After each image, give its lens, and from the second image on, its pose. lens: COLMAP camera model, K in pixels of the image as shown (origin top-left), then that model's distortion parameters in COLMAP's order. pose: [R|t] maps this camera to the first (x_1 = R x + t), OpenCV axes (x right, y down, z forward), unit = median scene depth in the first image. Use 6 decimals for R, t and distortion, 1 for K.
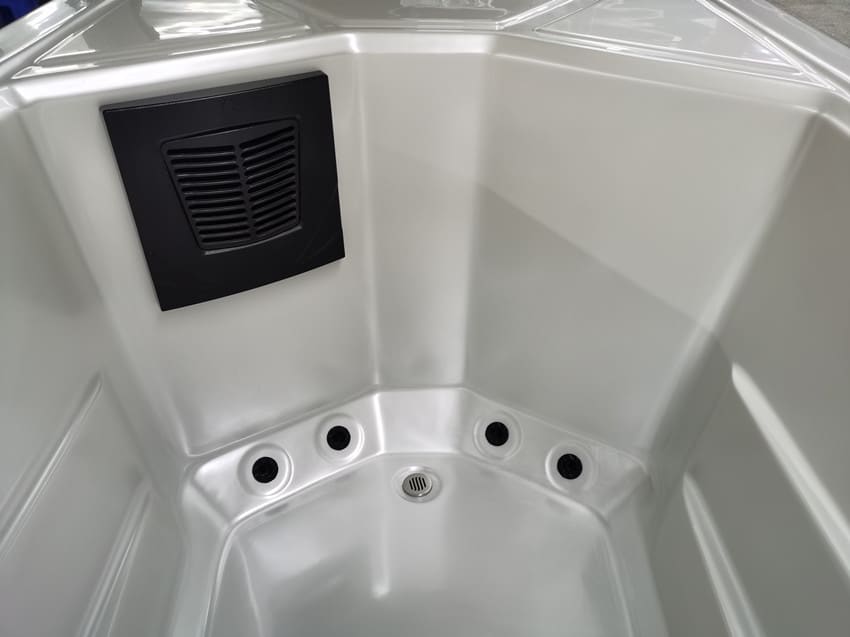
lens RADIAL K [[653.0, 0, 425.0], [0, 653.0, 318.5], [0, 0, 1]] dist [0.006058, 0.004073]
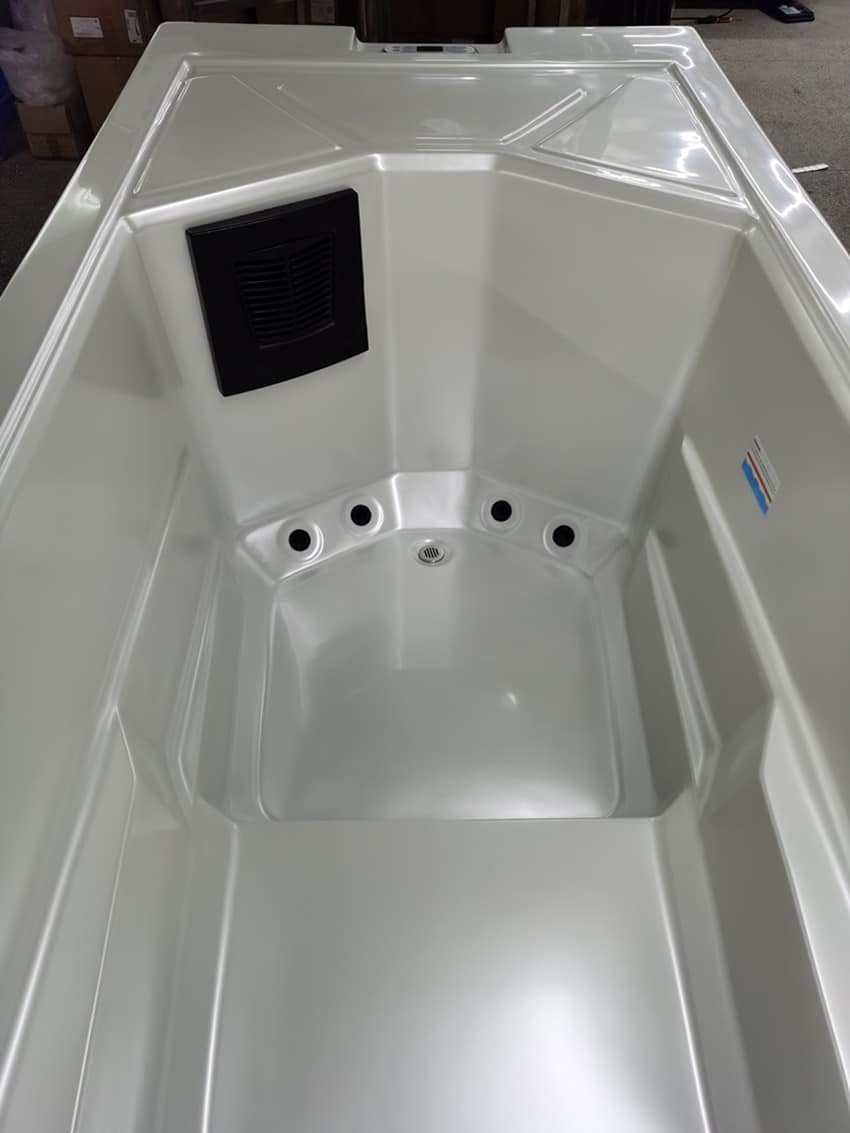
lens RADIAL K [[870.4, 0, 425.0], [0, 870.4, 566.5], [0, 0, 1]] dist [0.006058, 0.004073]
pose [[0.999990, -0.003360, -0.002879, -0.018686], [0.003747, 0.989128, 0.147007, 0.053465], [0.002354, -0.147017, 0.989131, -0.533383]]
